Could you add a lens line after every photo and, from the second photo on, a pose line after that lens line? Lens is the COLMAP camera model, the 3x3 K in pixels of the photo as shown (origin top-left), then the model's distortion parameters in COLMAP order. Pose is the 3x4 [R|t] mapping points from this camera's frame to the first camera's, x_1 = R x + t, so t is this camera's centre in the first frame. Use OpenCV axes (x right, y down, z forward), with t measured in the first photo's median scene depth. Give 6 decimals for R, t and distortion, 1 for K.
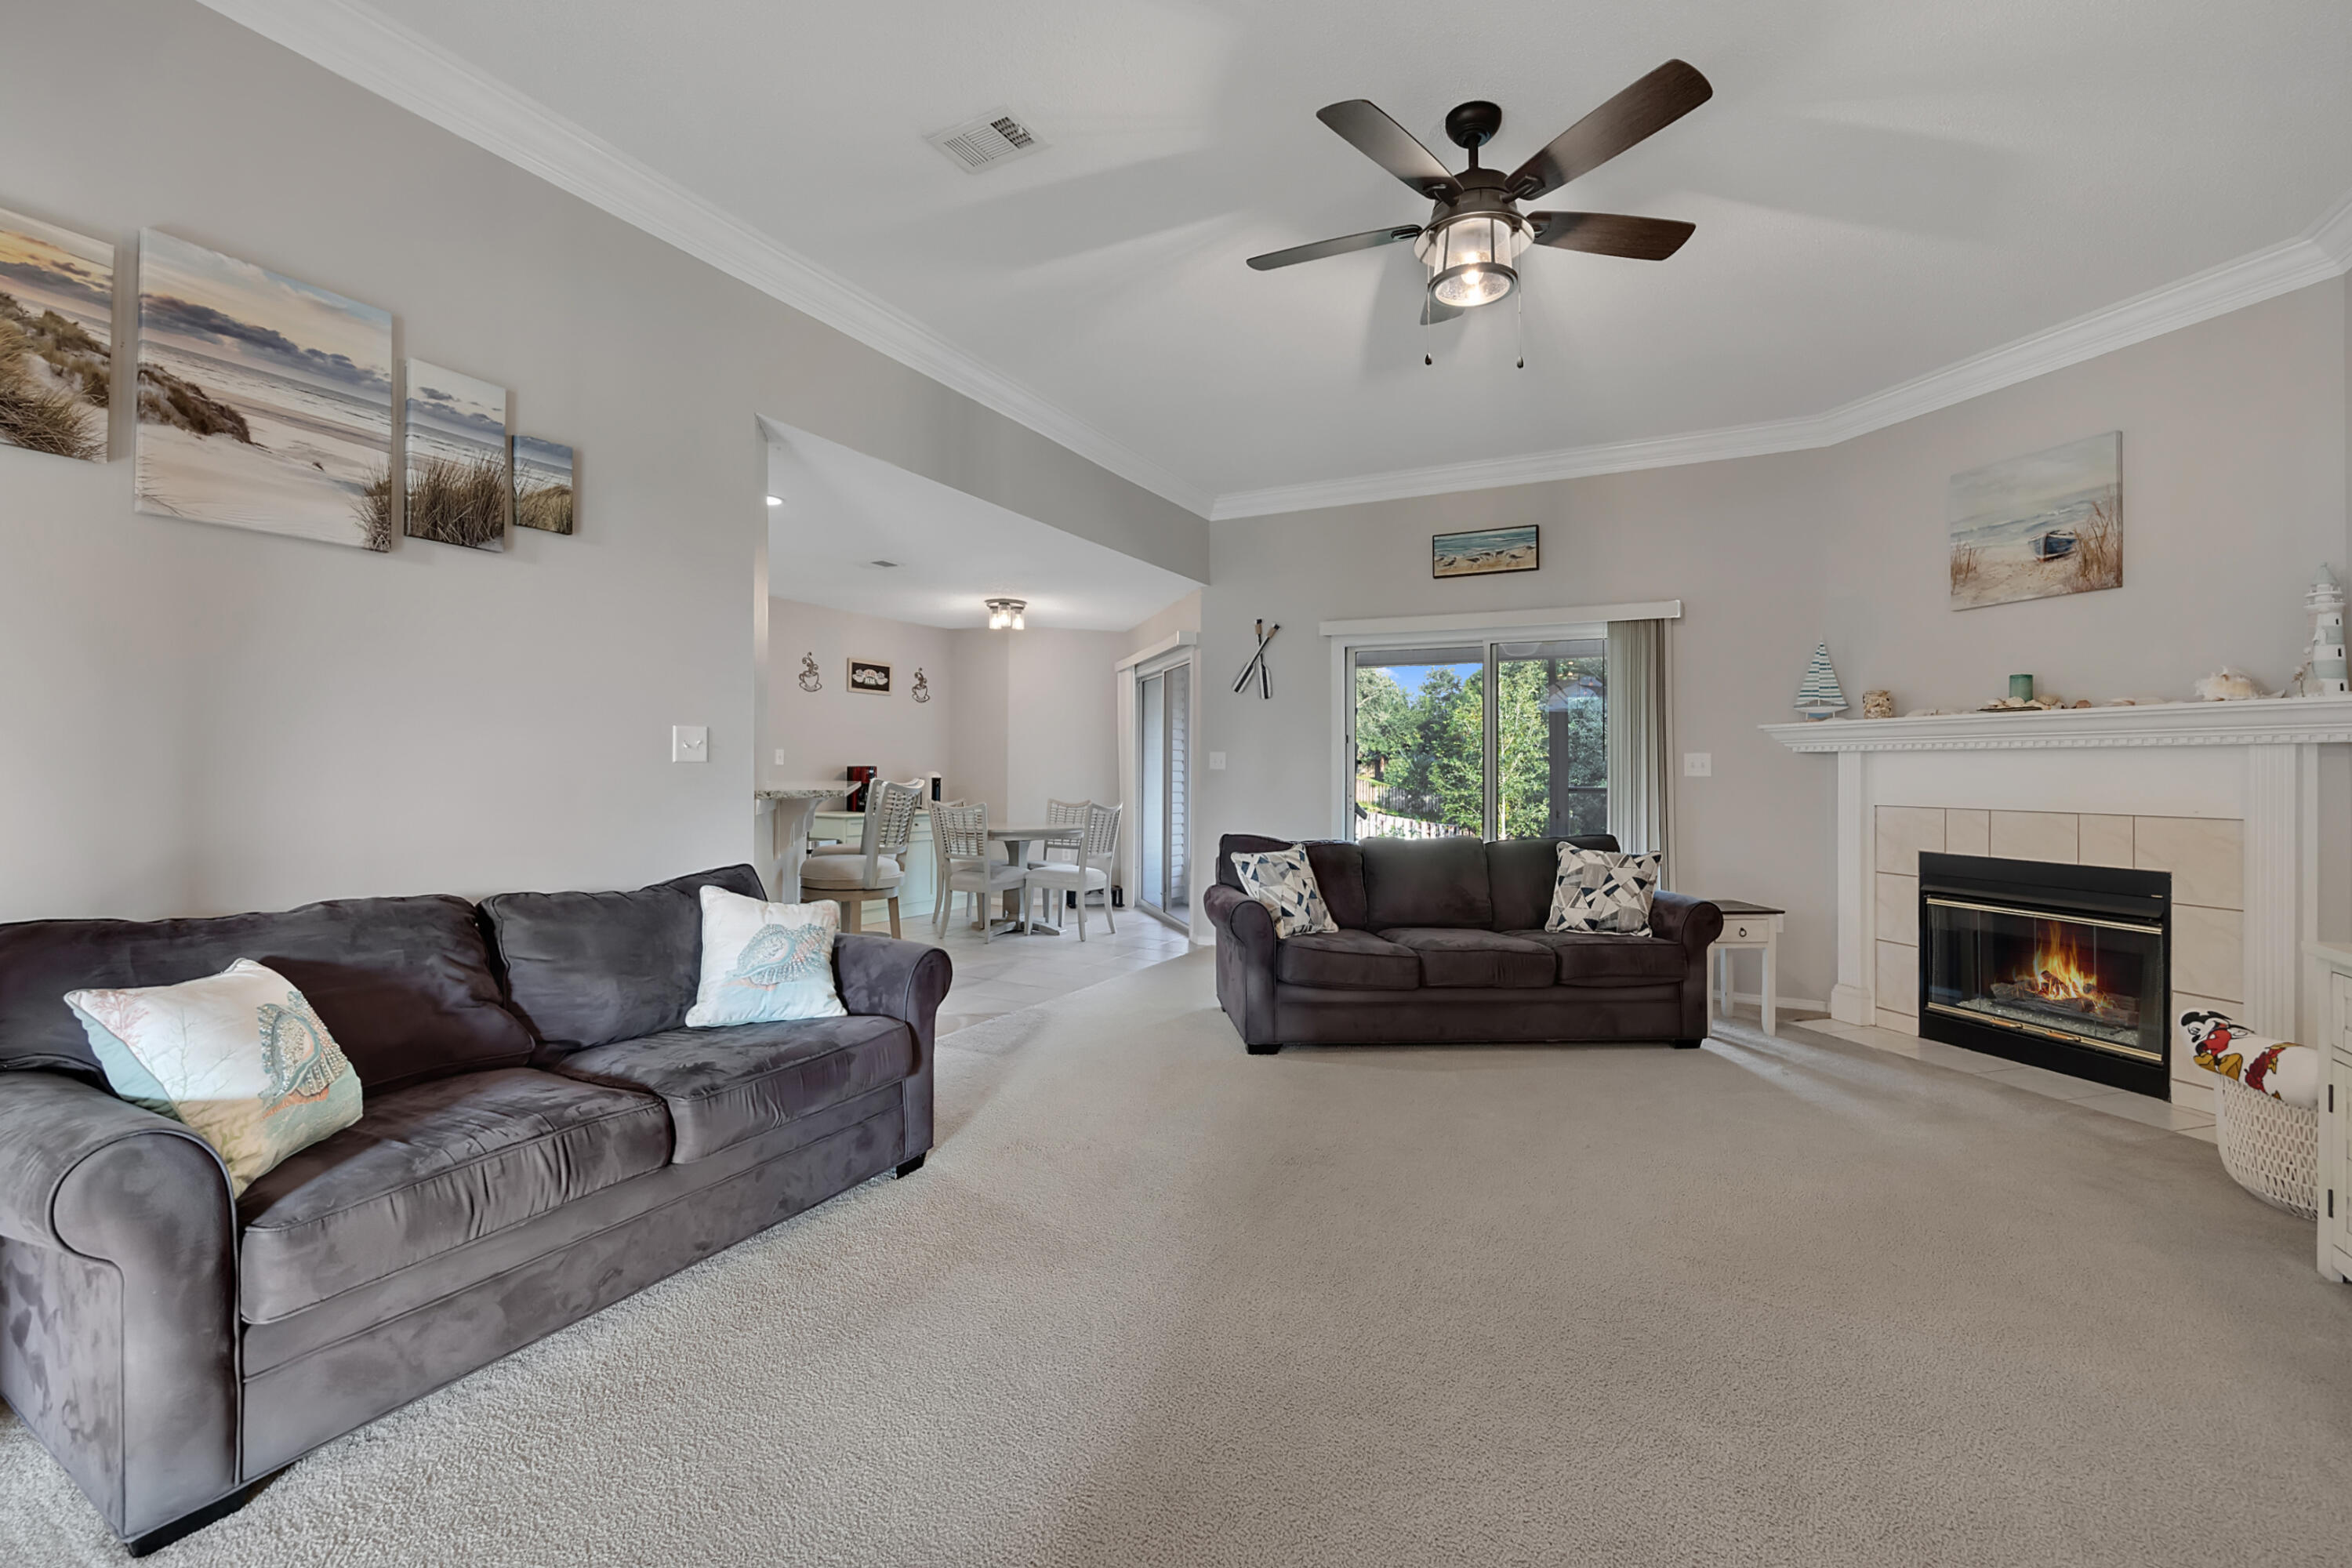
lens RADIAL K [[964.7, 0, 1183.2], [0, 964.7, 774.5], [0, 0, 1]] dist [-0.012335, -0.000278]
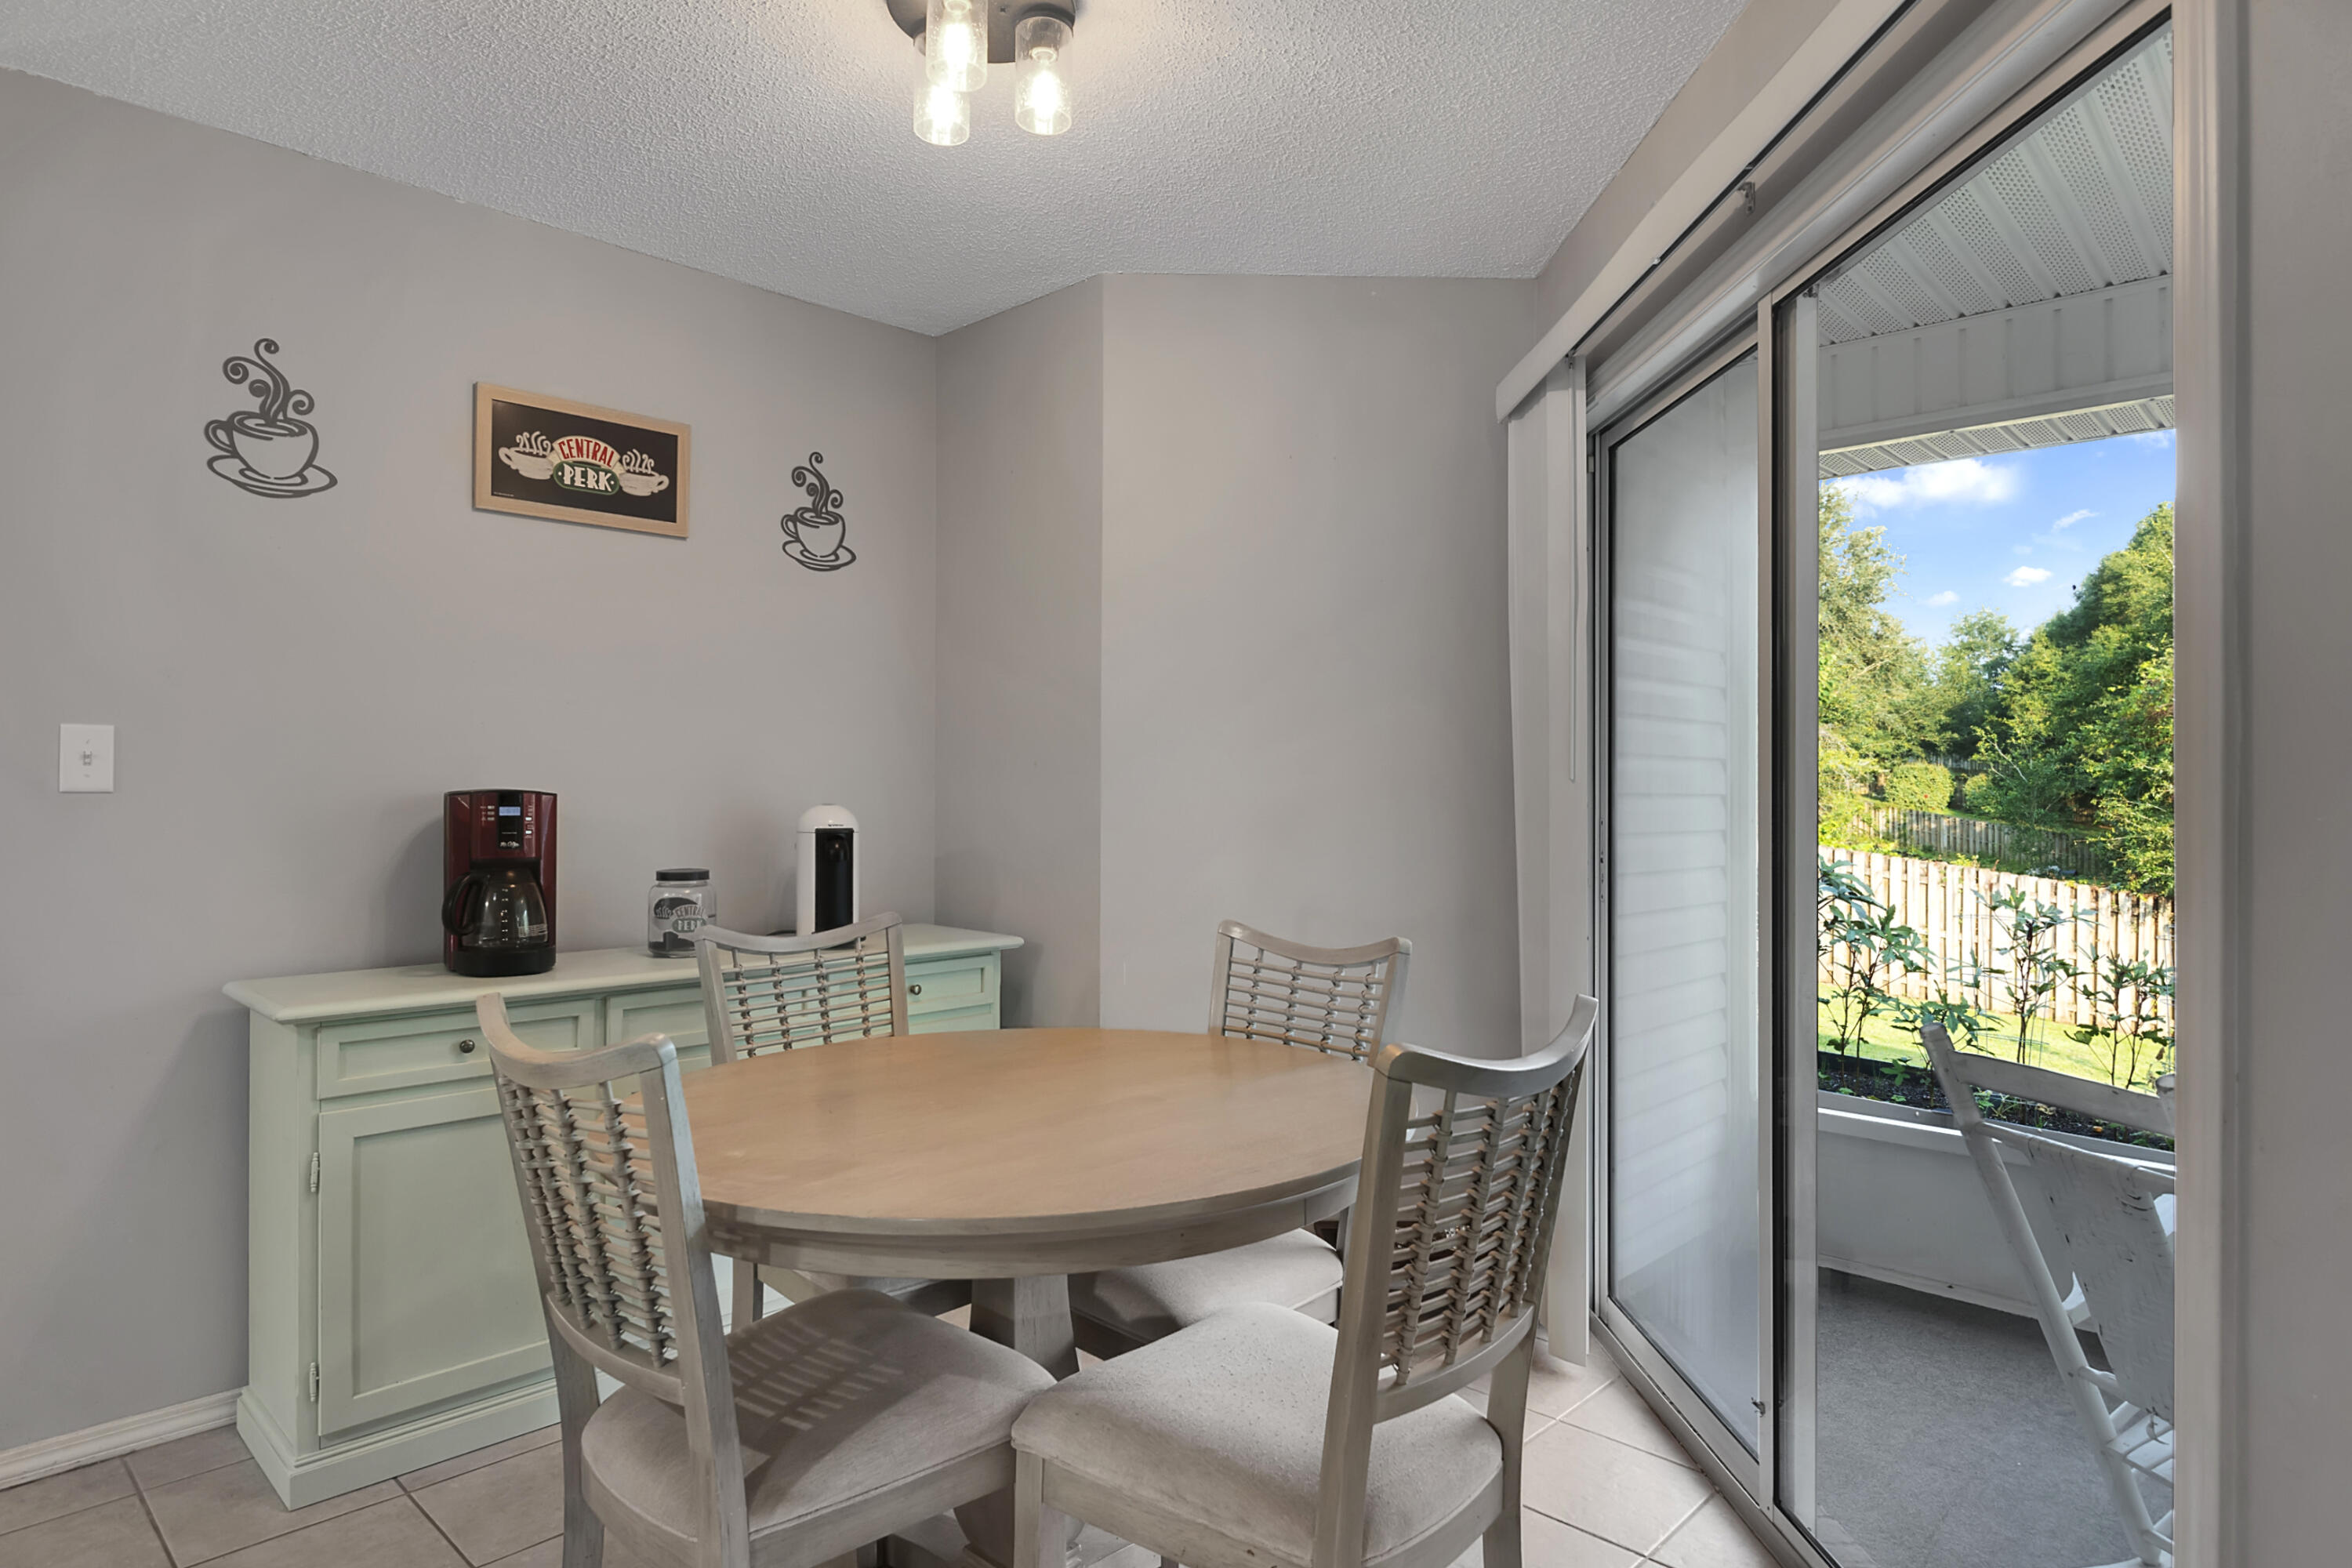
lens RADIAL K [[1330.3, 0, 1170.9], [0, 1330.3, 781.0], [0, 0, 1]] dist [-0.008104, -0.002573]
pose [[0.962043, -0.010143, -0.272709, -0.061313], [0.007609, 0.999917, -0.010349, -0.005842], [0.272791, 0.007881, 0.962041, 0.663208]]
